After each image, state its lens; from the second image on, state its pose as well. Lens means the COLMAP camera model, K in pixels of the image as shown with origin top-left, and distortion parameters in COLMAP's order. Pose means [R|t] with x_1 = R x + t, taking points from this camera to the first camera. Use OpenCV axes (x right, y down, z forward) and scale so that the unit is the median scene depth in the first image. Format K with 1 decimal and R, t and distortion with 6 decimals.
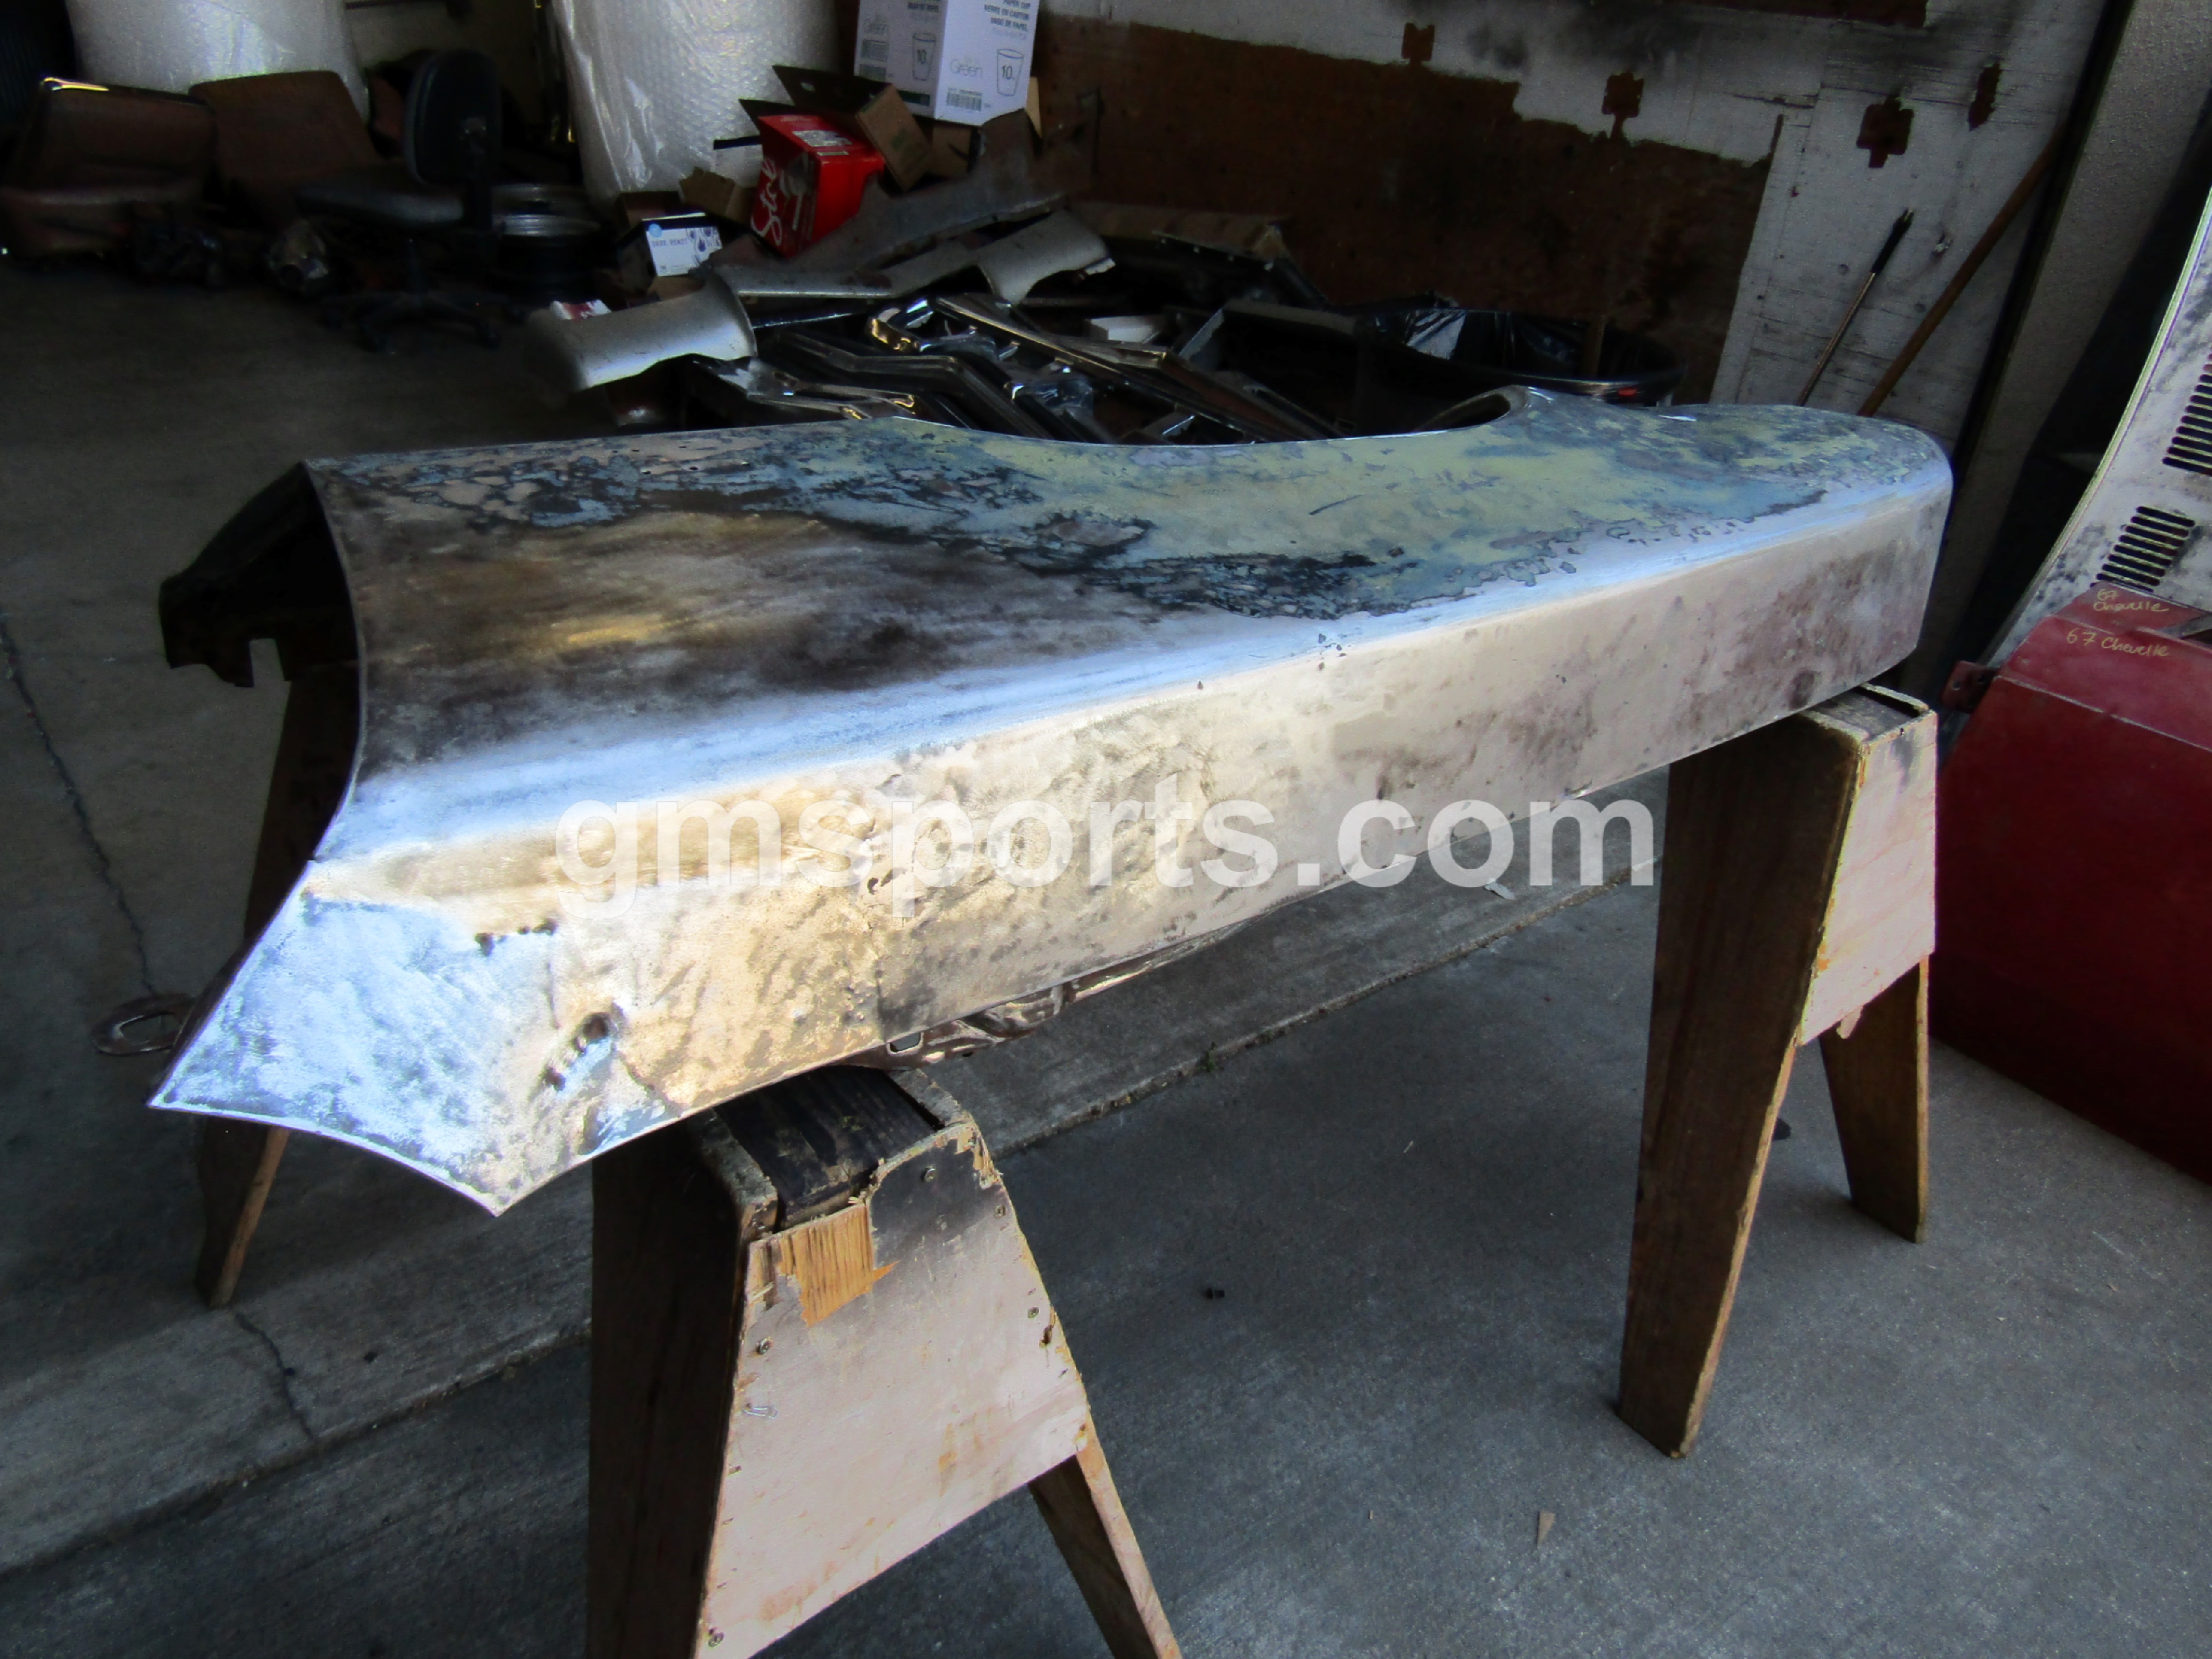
lens RADIAL K [[1583.0, 0, 1107.0], [0, 1583.0, 837.1], [0, 0, 1]] dist [-0.006266, 0.002590]
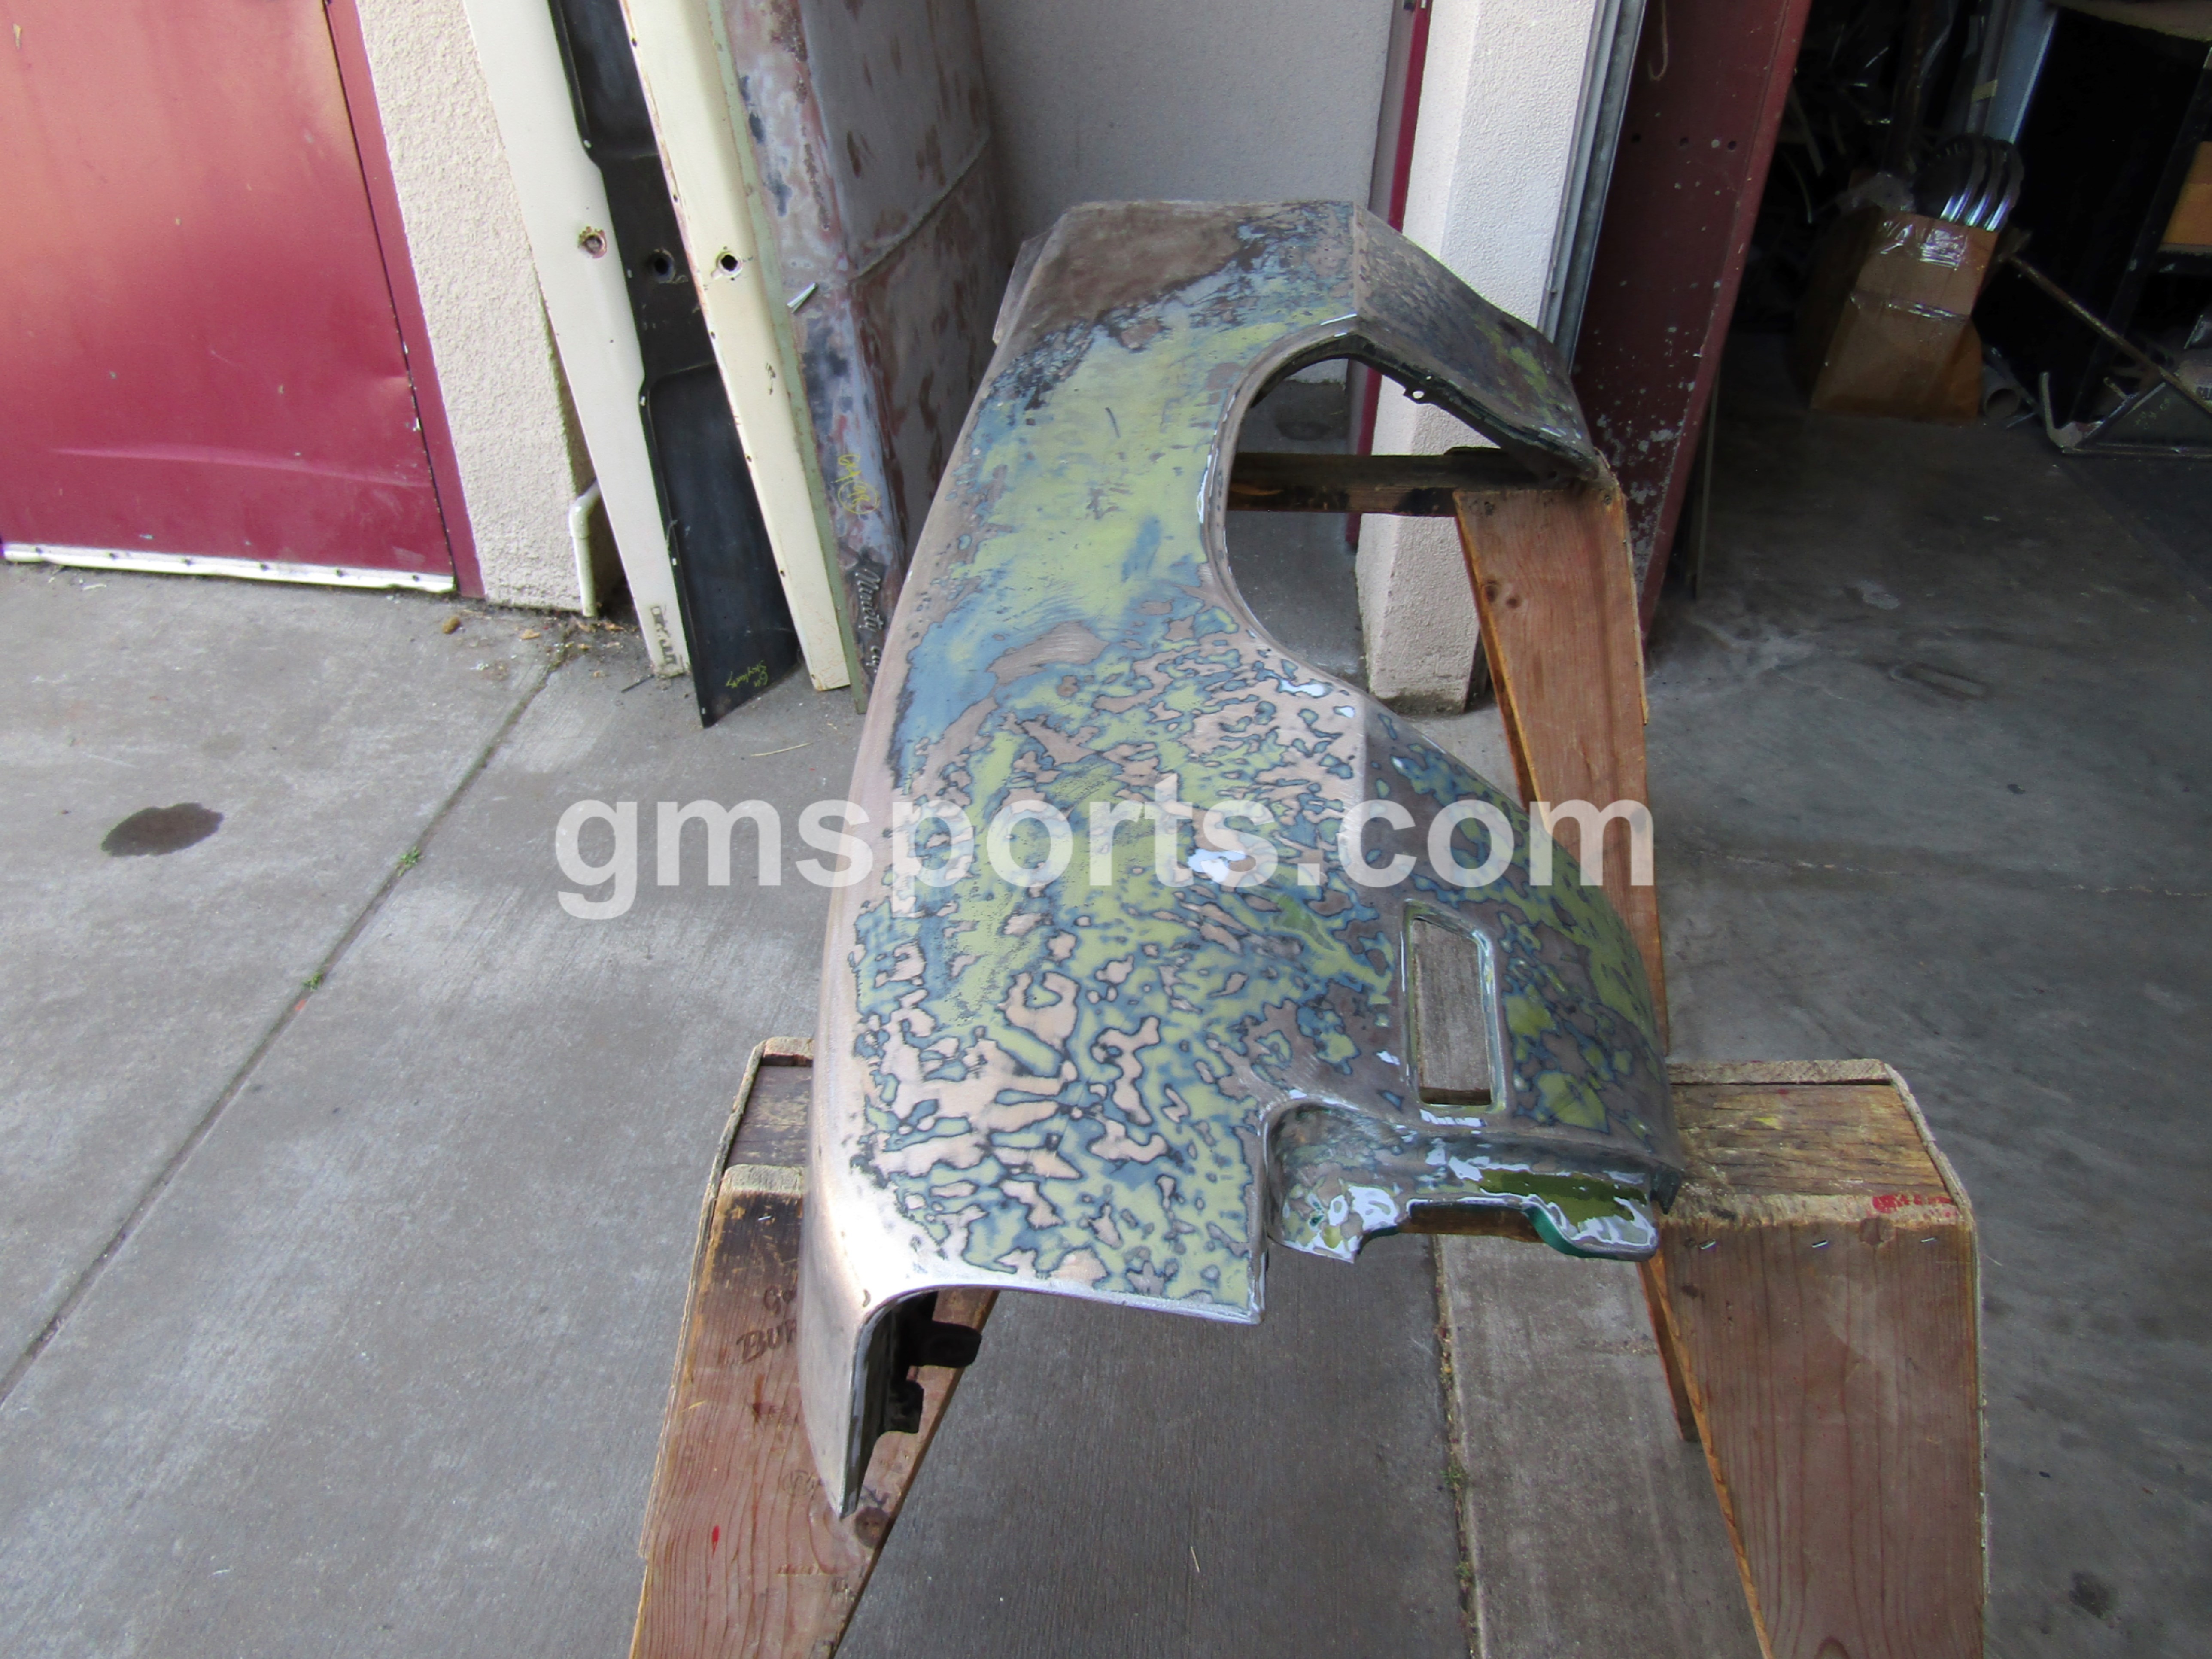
lens RADIAL K [[1591.5, 0, 1105.1], [0, 1591.5, 833.4], [0, 0, 1]] dist [0.015219, -0.001569]
pose [[-0.673075, 0.344715, -0.654326, 0.600474], [-0.440003, 0.524477, 0.728918, -0.530520], [0.594448, 0.778521, -0.201337, 0.848882]]
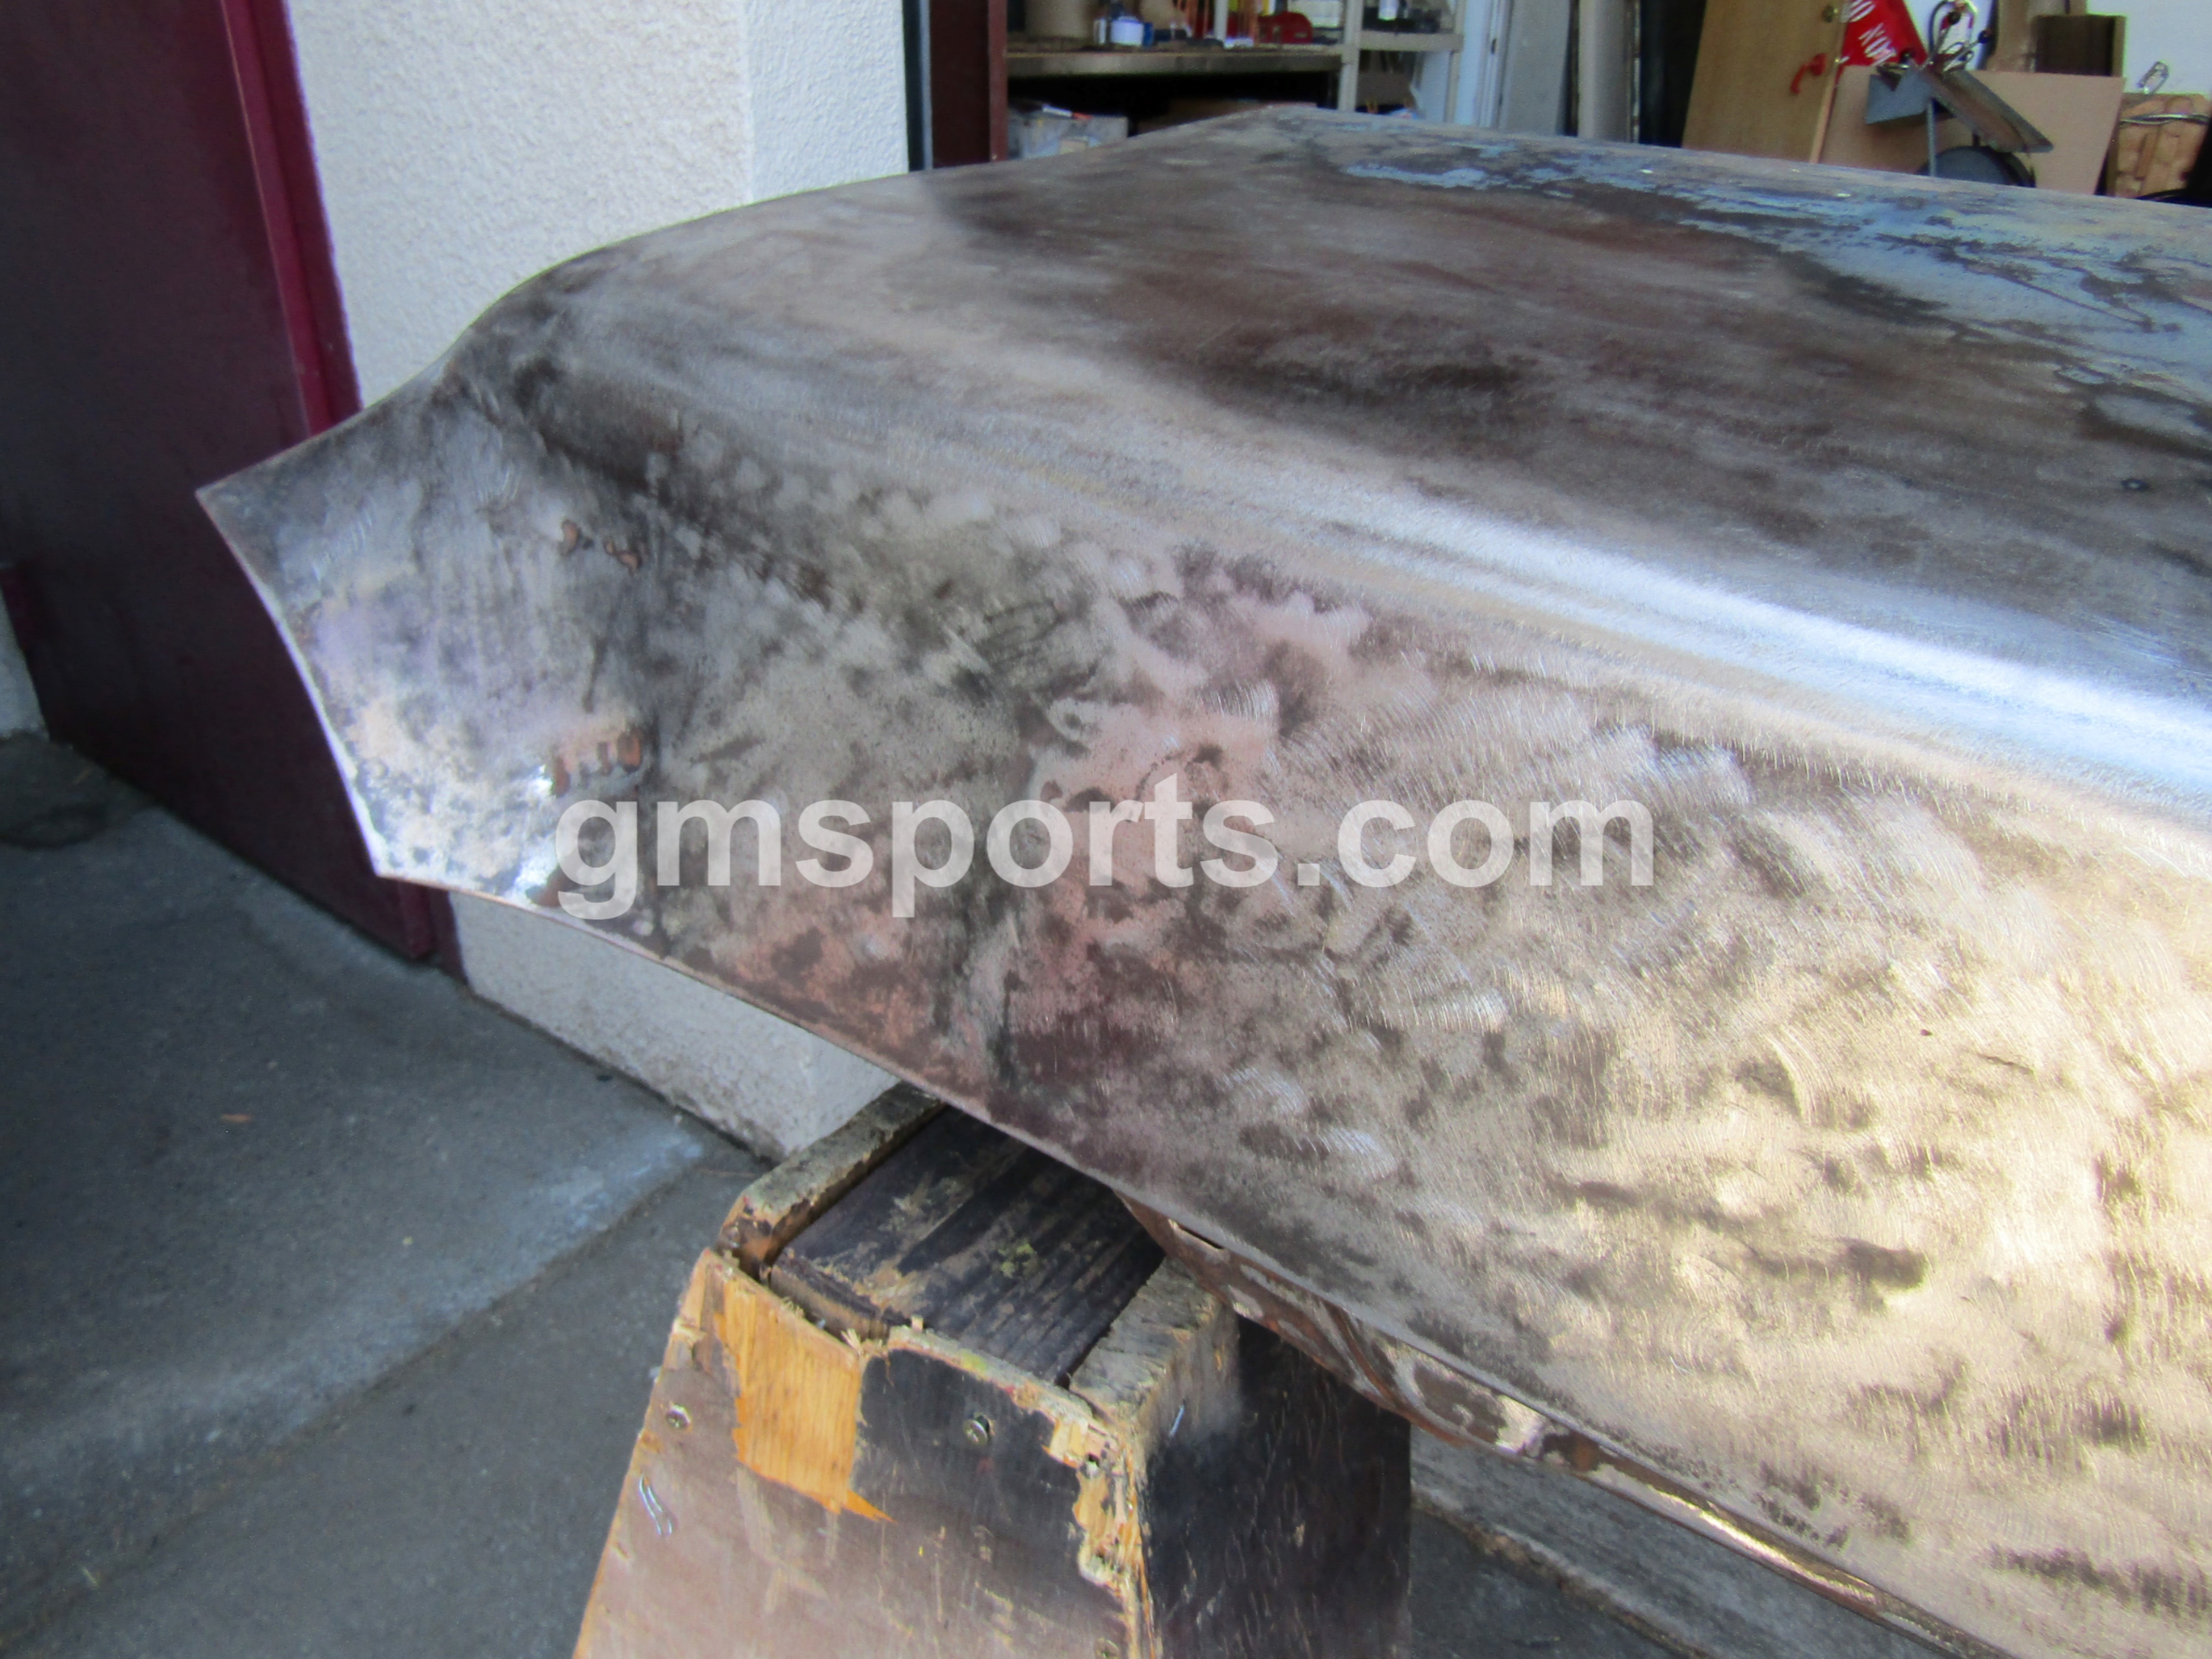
lens RADIAL K [[1574.1, 0, 1107.2], [0, 1574.1, 834.8], [0, 0, 1]] dist [-0.009512, -0.001599]
pose [[0.303159, 0.385553, -0.871461, 0.109923], [-0.483847, 0.850125, 0.207796, -0.026764], [0.820967, 0.358658, 0.444272, 0.333498]]
